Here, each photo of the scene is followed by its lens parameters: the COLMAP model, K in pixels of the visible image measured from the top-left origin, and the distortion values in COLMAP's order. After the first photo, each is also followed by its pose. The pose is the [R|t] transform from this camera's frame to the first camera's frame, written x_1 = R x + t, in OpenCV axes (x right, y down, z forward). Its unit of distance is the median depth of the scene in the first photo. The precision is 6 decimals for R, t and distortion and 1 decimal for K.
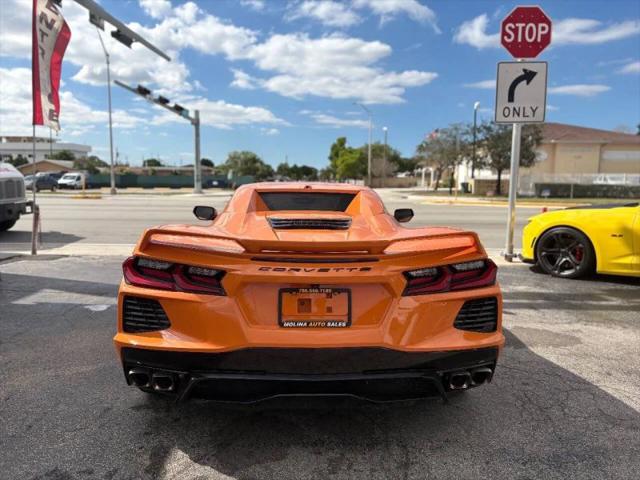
lens RADIAL K [[485.2, 0, 319.5], [0, 485.2, 239.3], [0, 0, 1]] dist [0.047553, -0.048239]
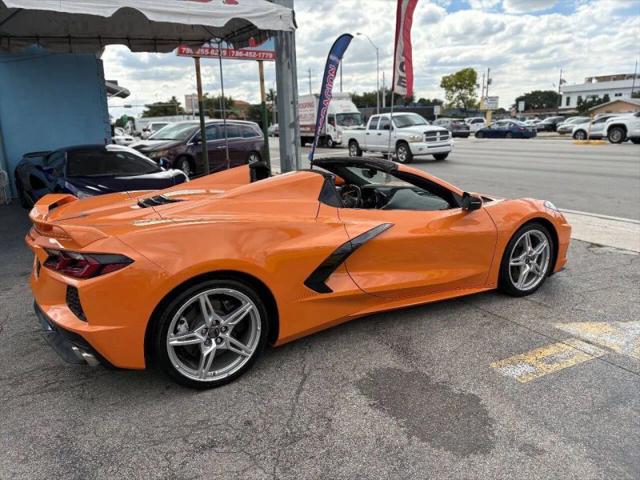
lens RADIAL K [[485.2, 0, 319.2], [0, 485.2, 242.6], [0, 0, 1]] dist [0.047553, -0.048239]
pose [[0.464992, 0.185903, -0.865576, 0.088524], [-0.074821, 0.982459, 0.170812, -0.012053], [0.882148, -0.014663, 0.470745, 0.056186]]
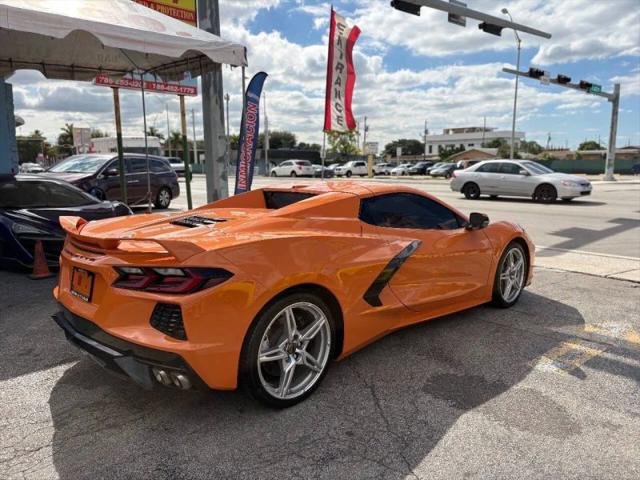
lens RADIAL K [[485.2, 0, 316.9], [0, 485.2, 241.2], [0, 0, 1]] dist [0.047553, -0.048239]
pose [[0.659504, 0.103723, -0.744511, 0.075285], [-0.078519, 0.994522, 0.069000, -0.006328], [0.747589, 0.012953, 0.664035, 0.031438]]
